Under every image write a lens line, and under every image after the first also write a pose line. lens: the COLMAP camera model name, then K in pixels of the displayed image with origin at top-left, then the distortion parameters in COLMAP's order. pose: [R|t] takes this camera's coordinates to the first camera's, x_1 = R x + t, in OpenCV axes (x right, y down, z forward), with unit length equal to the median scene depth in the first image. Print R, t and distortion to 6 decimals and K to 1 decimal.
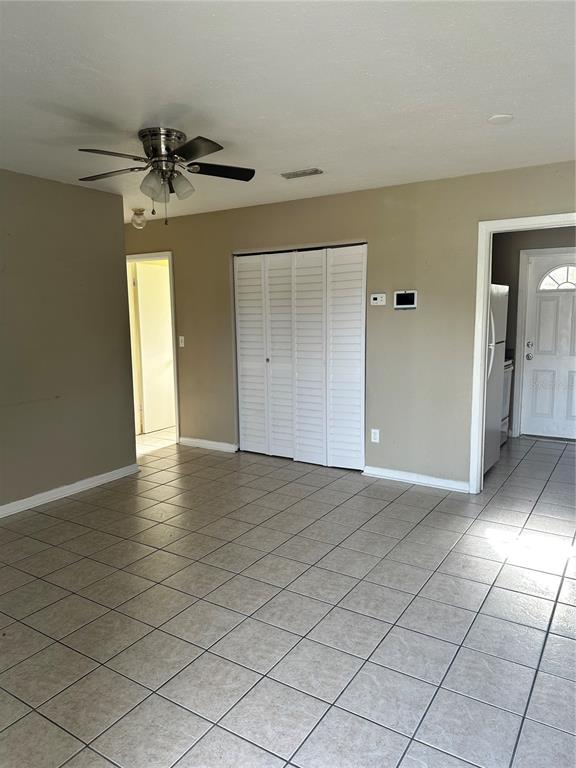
lens RADIAL K [[489.4, 0, 288.0], [0, 489.4, 384.0], [0, 0, 1]] dist [-0.002021, -0.003247]
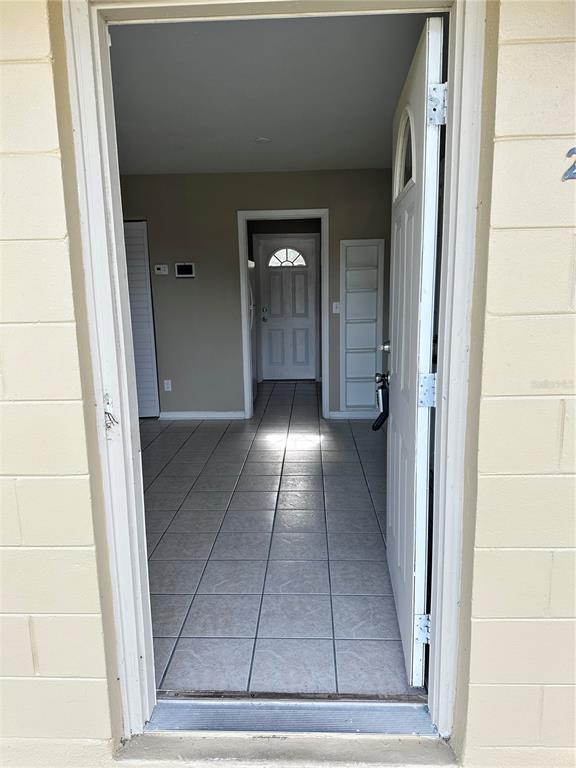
lens RADIAL K [[468.8, 0, 288.0], [0, 468.8, 384.0], [0, 0, 1]] dist [0.004138, 0.000525]
pose [[0.851791, -0.104684, 0.513316, -0.154861], [0.077354, 0.994224, 0.074399, 0.038868], [-0.518140, -0.023666, 0.854969, -0.127273]]
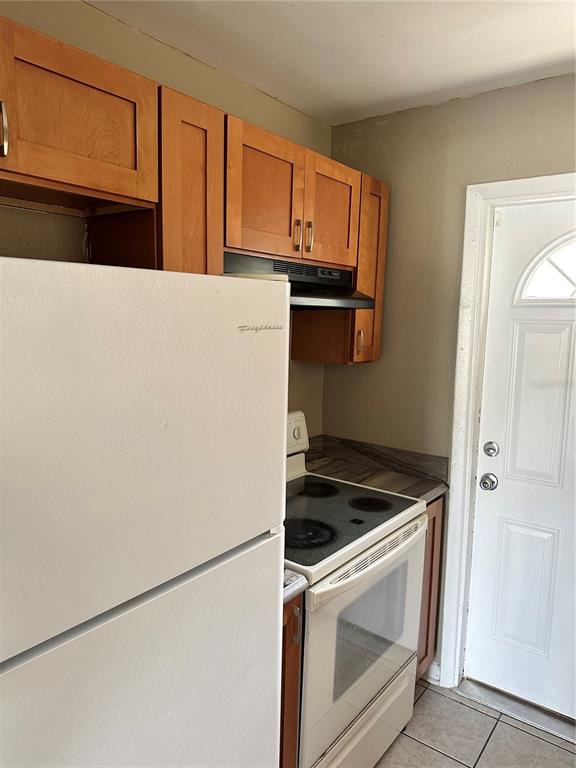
lens RADIAL K [[542.4, 0, 288.0], [0, 542.4, 384.0], [0, 0, 1]] dist [0.064996, -0.070220]
pose [[0.998364, 0.040104, -0.040748, 0.530644], [-0.040431, 0.999156, -0.007231, -0.177734], [0.040424, 0.008866, 0.999143, 0.870846]]
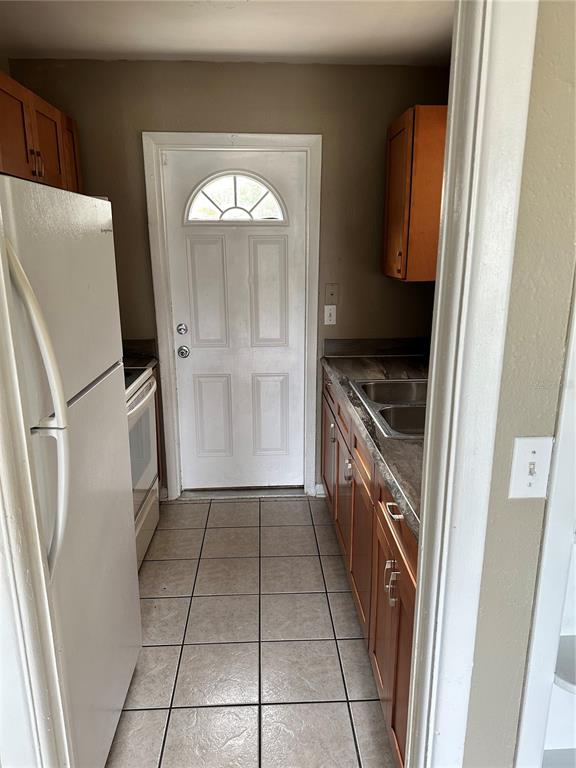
lens RADIAL K [[542.4, 0, 288.0], [0, 542.4, 384.0], [0, 0, 1]] dist [0.064996, -0.070220]
pose [[0.795047, -0.137756, 0.590698, 0.348022], [0.075702, 0.988789, 0.128703, -0.131486], [-0.601806, -0.057608, 0.796562, 0.695738]]
